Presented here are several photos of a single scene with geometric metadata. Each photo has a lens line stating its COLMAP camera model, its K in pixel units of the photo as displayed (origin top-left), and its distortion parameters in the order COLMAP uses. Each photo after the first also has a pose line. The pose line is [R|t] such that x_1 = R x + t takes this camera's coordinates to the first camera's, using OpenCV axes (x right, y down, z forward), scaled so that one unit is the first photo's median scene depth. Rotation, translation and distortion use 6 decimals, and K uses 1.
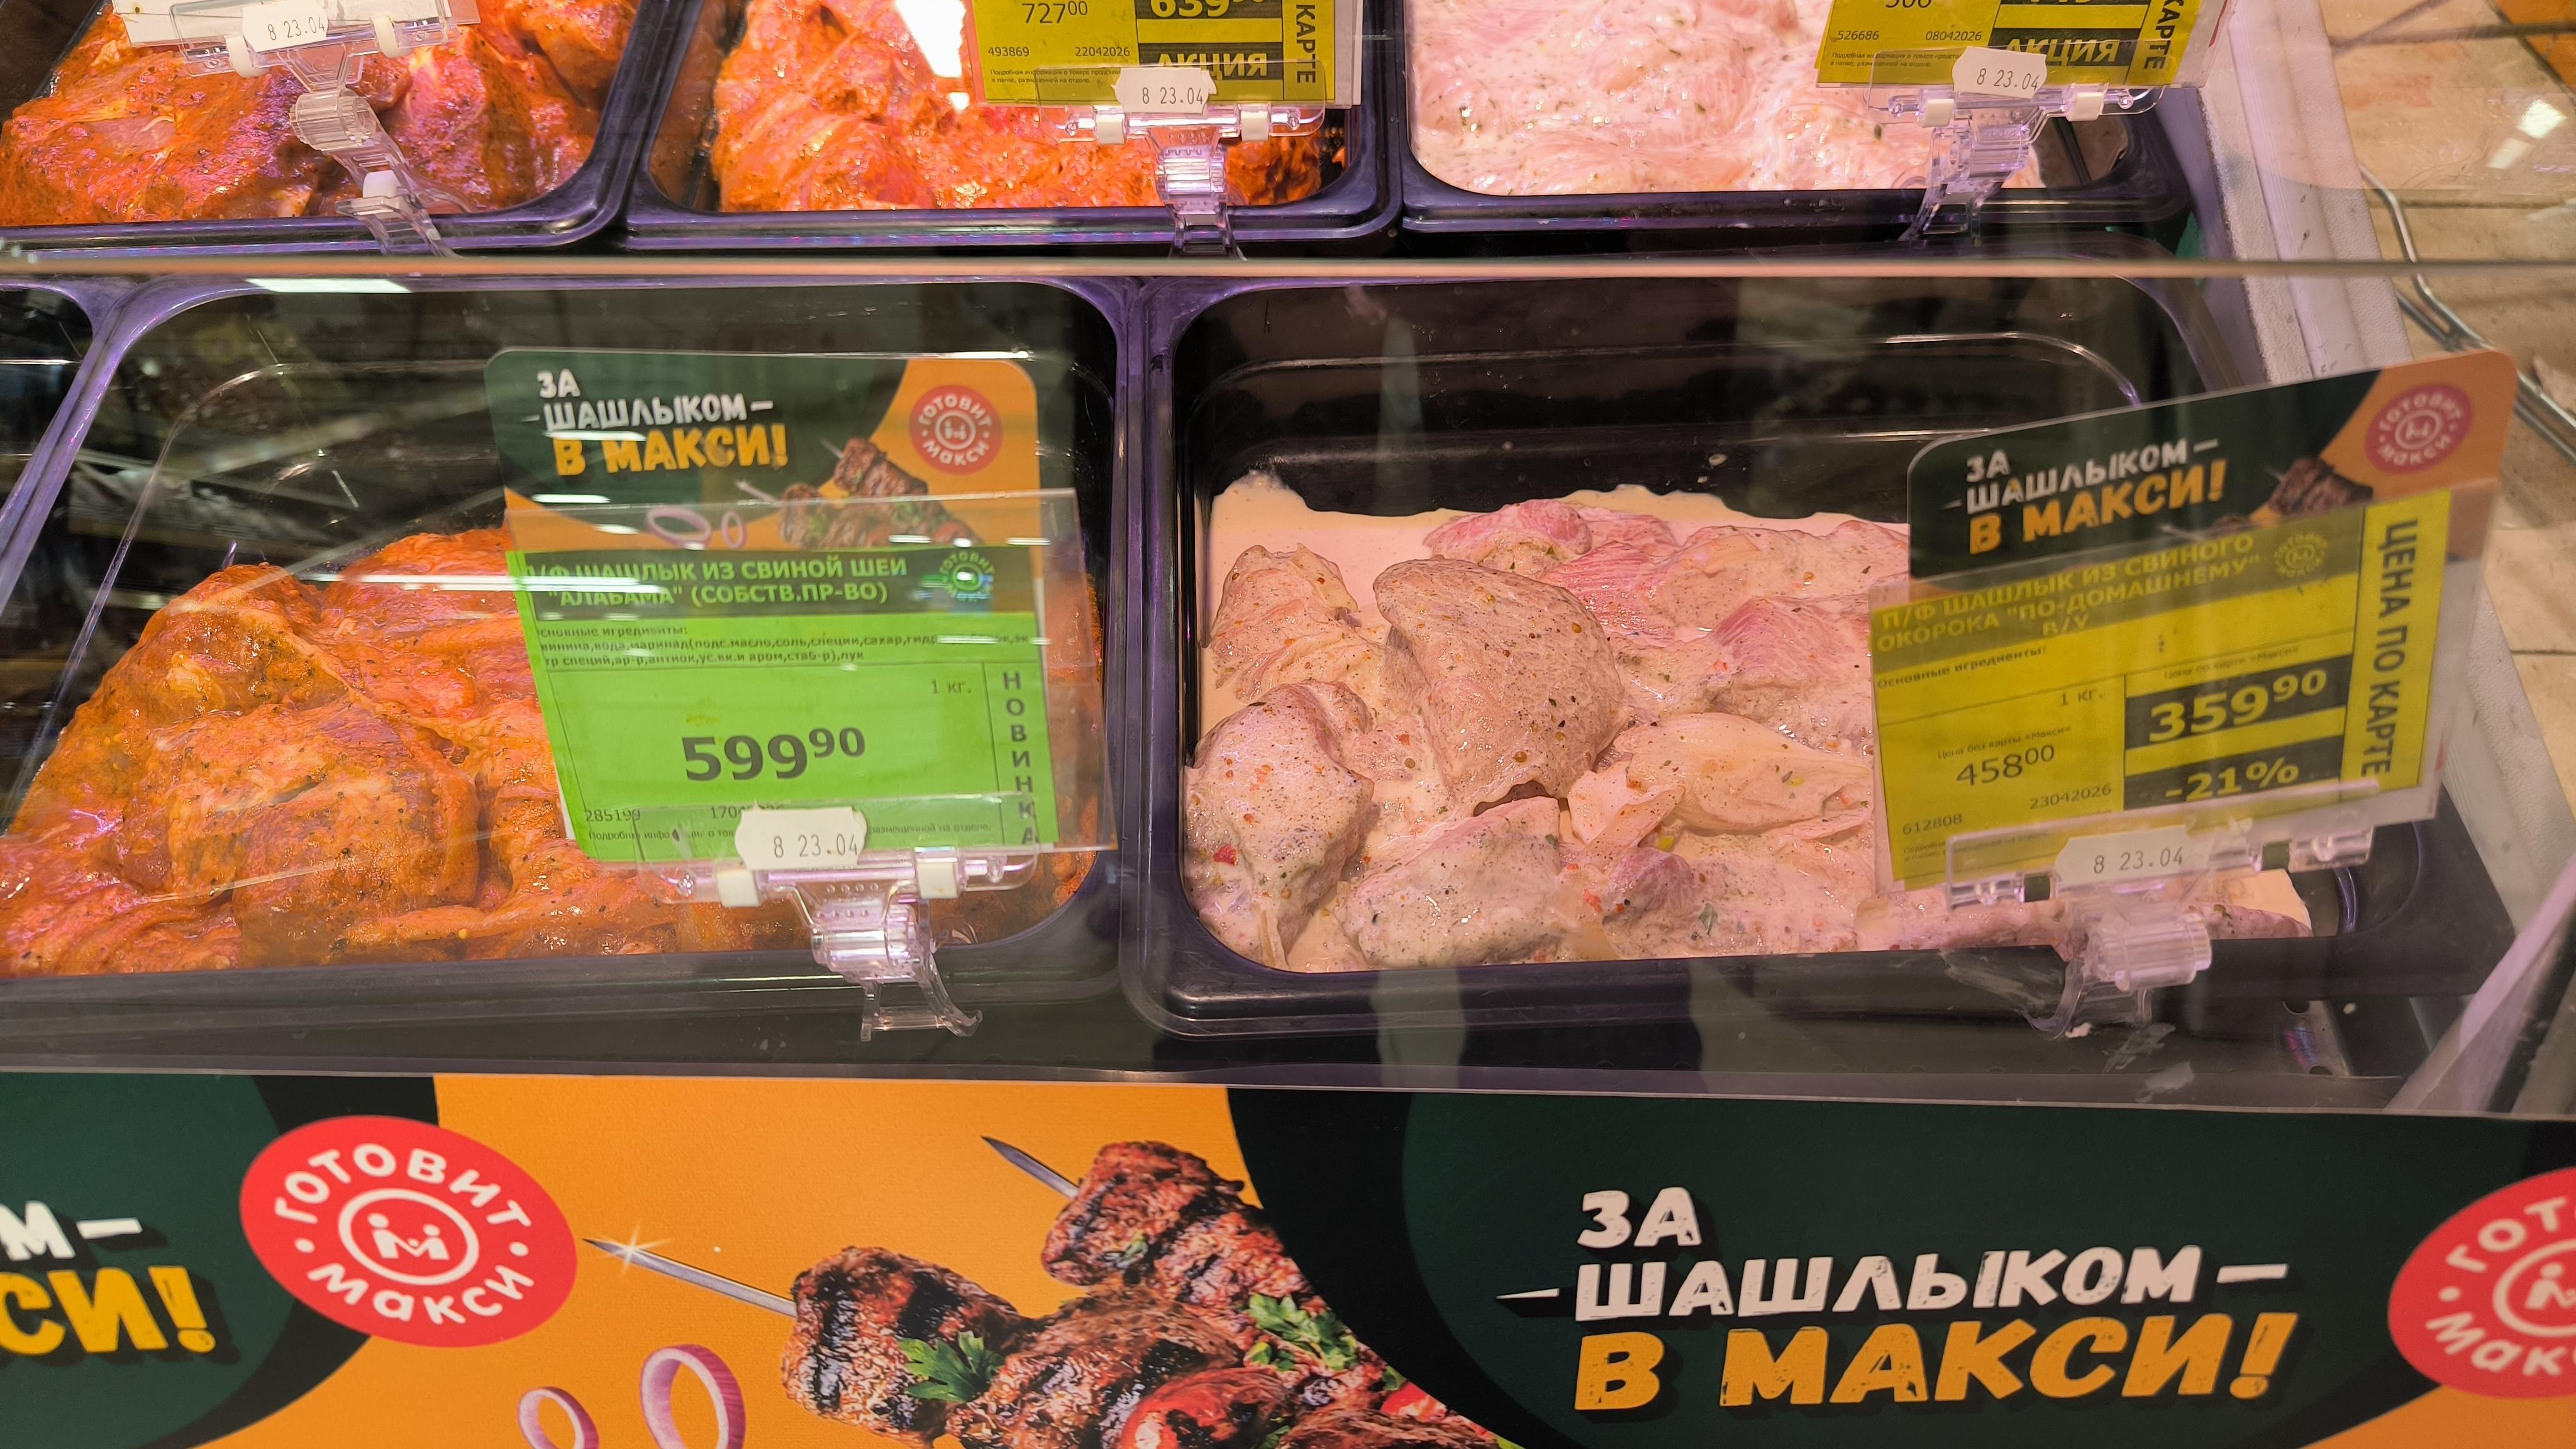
lens RADIAL K [[1791.5, 0, 1288.0], [0, 1791.5, 724.5], [0, 0, 1]] dist [-0.003386, 0.015996]
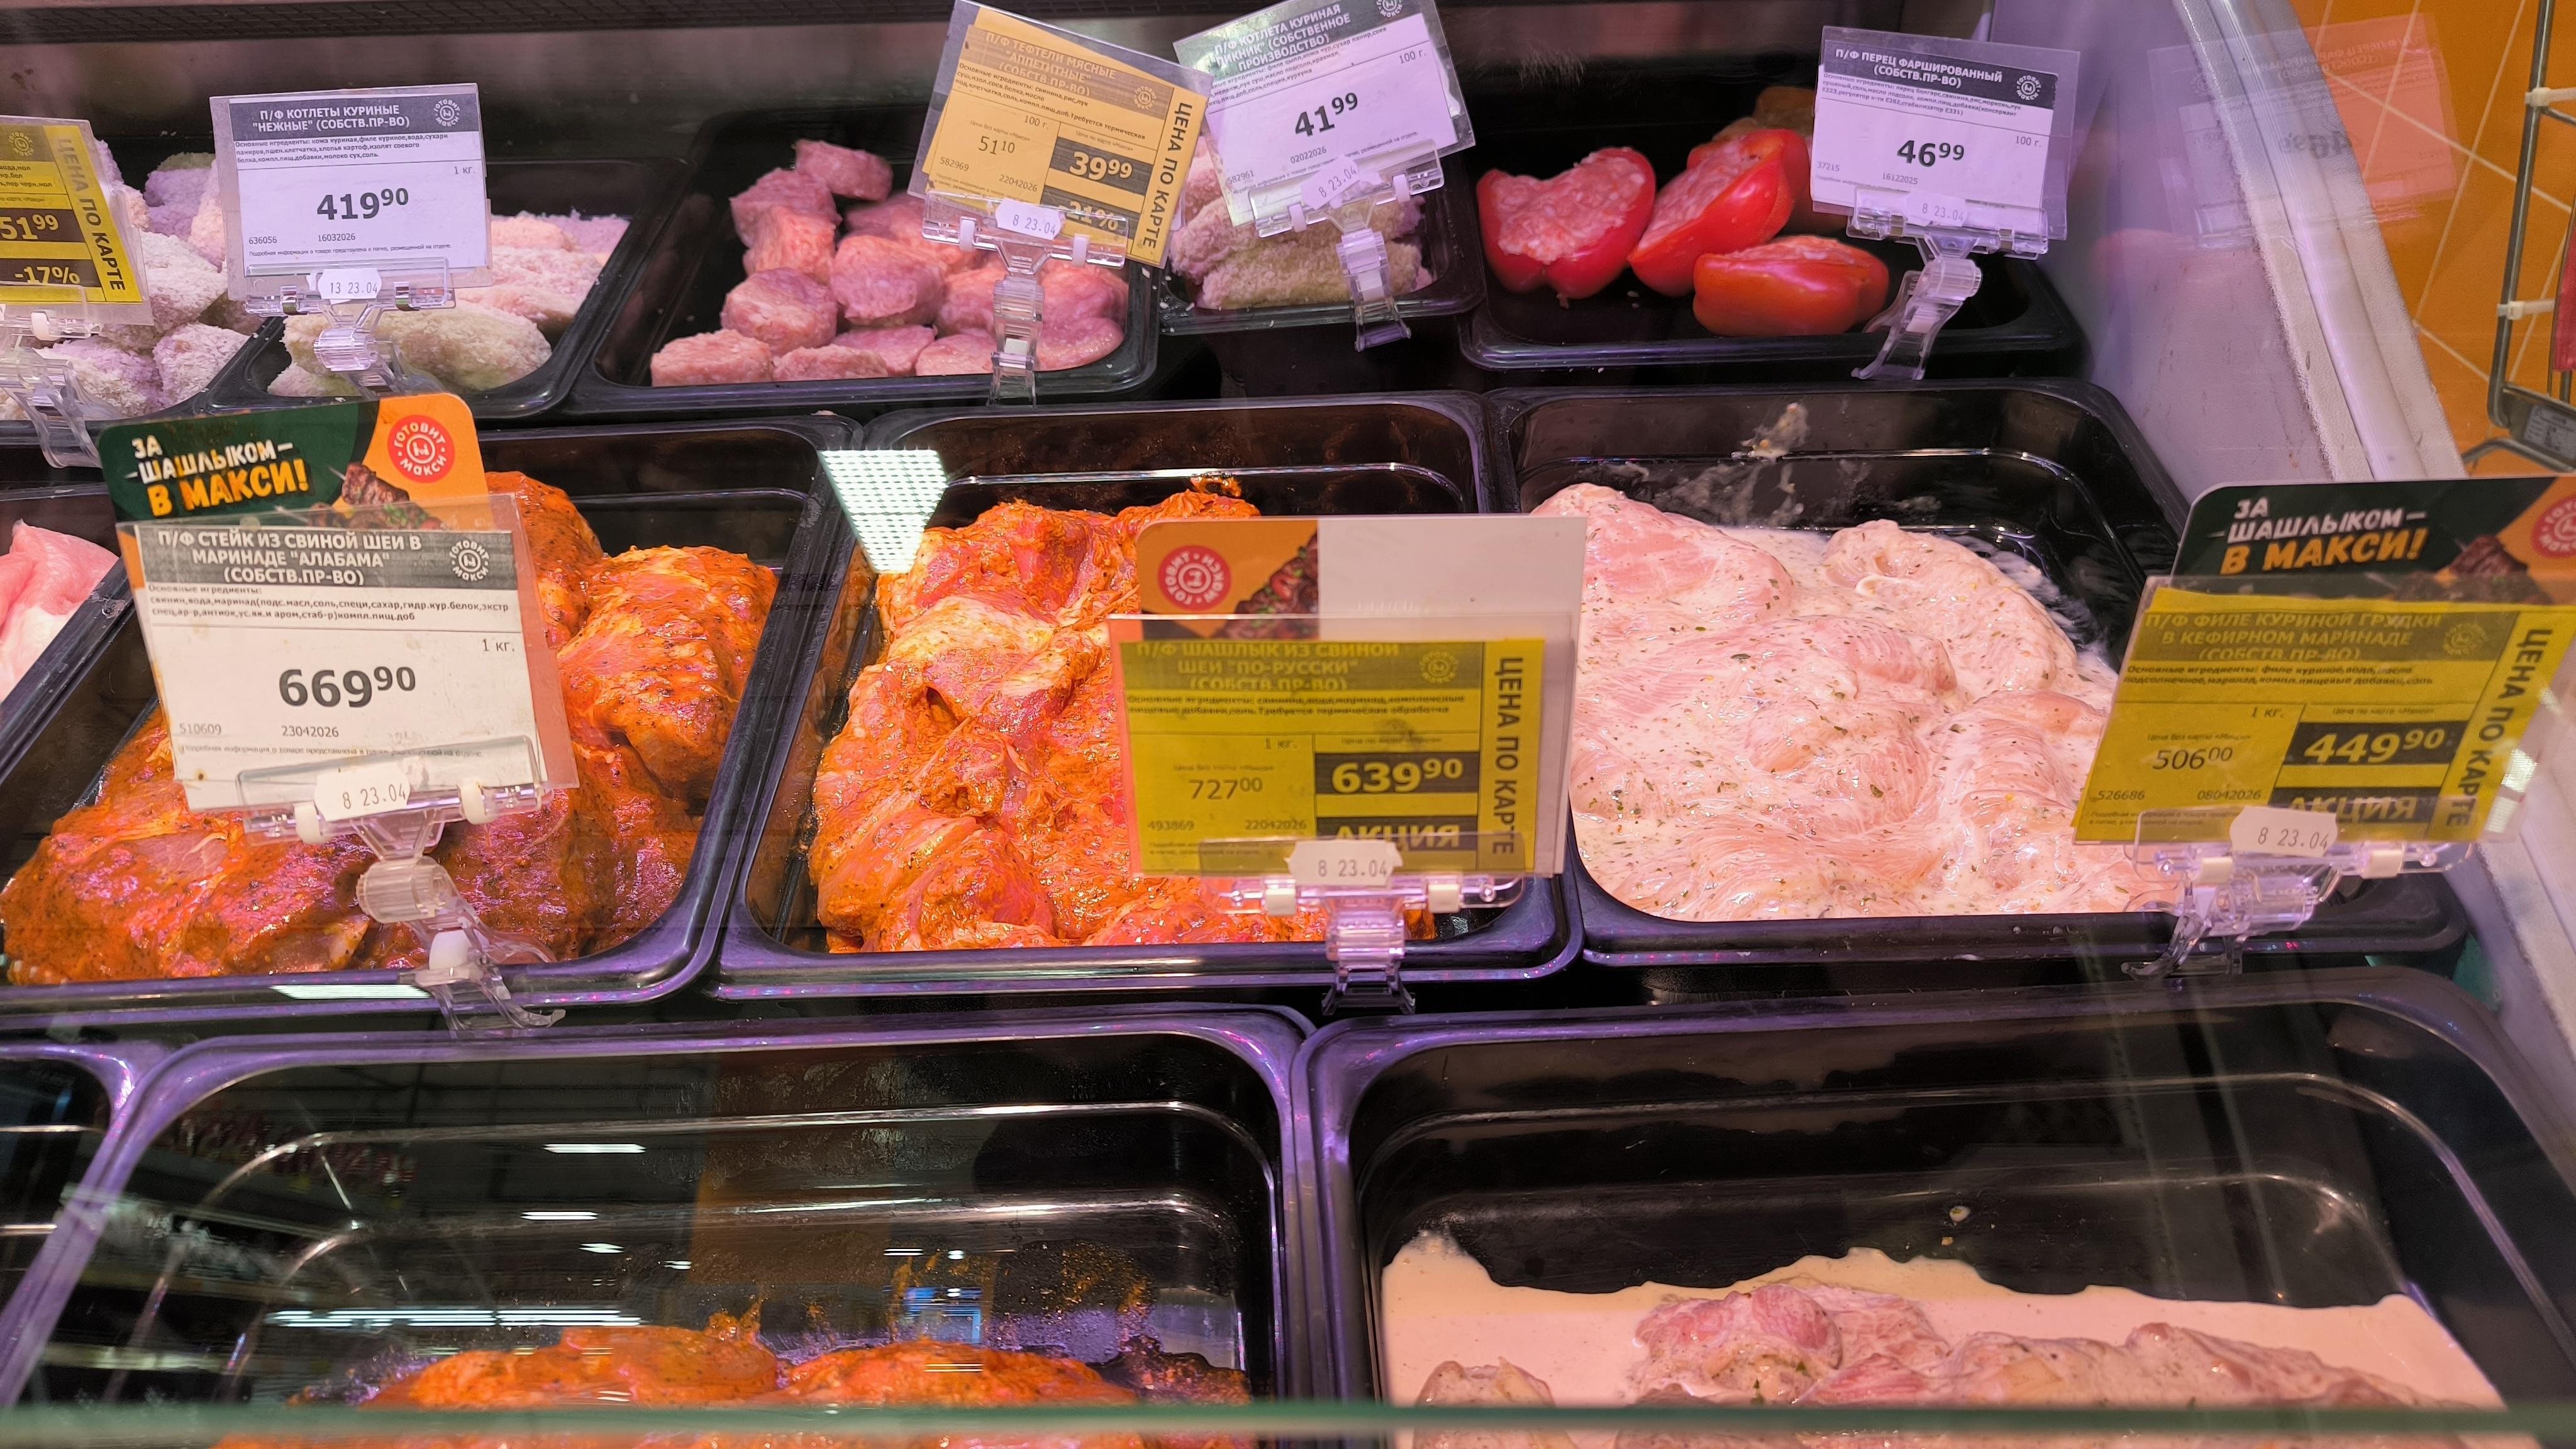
lens RADIAL K [[1751.2, 0, 1288.0], [0, 1751.2, 724.5], [0, 0, 1]] dist [0.029898, -0.020954]
pose [[0.999770, -0.020731, 0.005429, -0.084870], [0.021422, 0.973624, -0.227151, -0.188713], [-0.000577, 0.227215, 0.973844, 0.110604]]
